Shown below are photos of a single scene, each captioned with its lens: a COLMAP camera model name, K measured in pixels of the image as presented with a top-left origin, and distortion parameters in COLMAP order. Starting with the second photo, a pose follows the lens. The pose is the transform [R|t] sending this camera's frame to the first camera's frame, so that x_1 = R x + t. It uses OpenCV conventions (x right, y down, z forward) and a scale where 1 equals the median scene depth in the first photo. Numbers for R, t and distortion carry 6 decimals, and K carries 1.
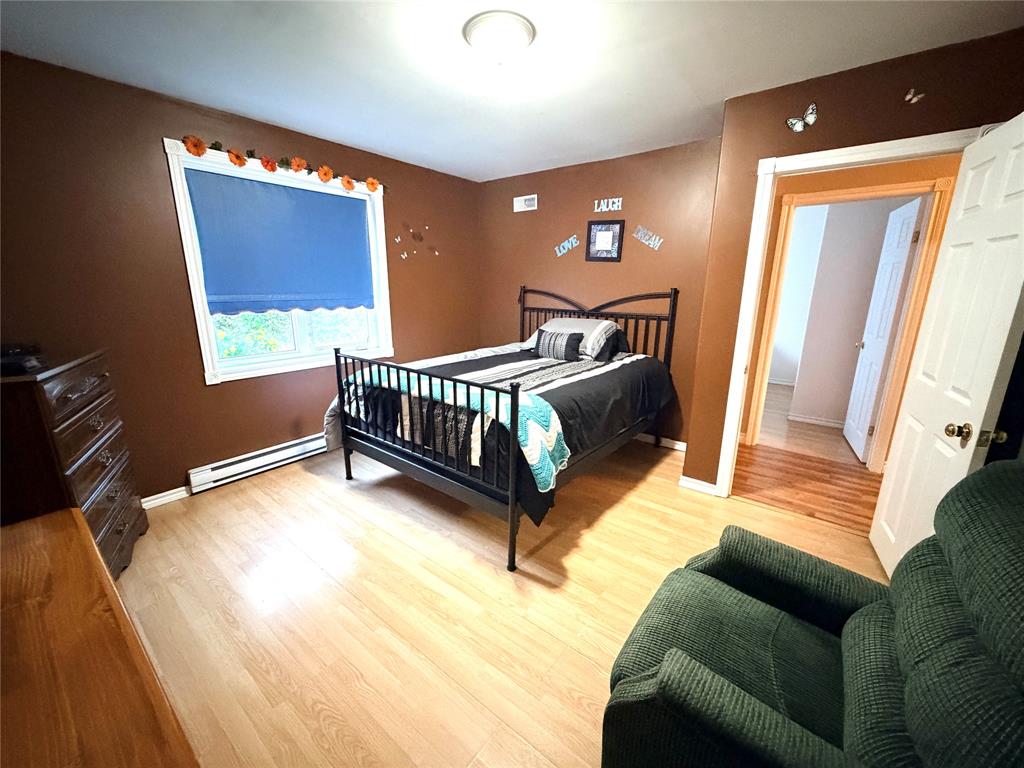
lens RADIAL K [[409.0, 0, 513.8], [0, 409.0, 386.4], [0, 0, 1]] dist [0.000959, -0.000149]
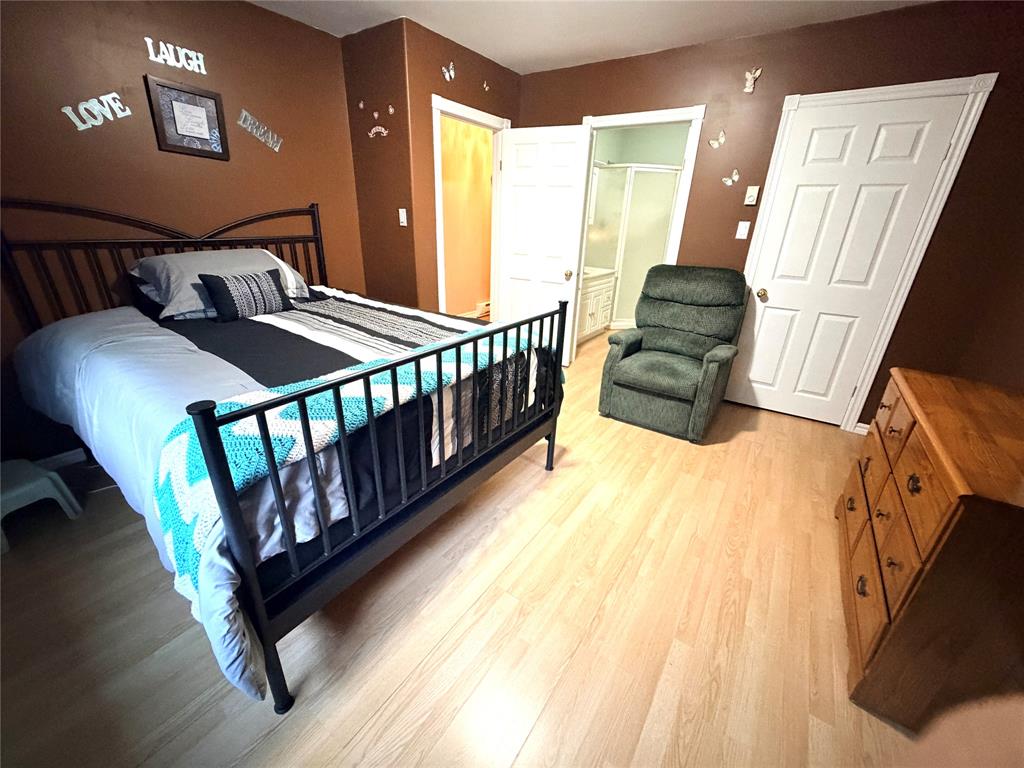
lens RADIAL K [[409.0, 0, 515.2], [0, 409.0, 382.5], [0, 0, 1]] dist [0.000959, -0.000149]
pose [[-0.069740, -0.384939, 0.920303, -0.581540], [0.220035, 0.893892, 0.390566, -0.139085], [-0.972996, 0.229738, 0.022360, 0.625415]]
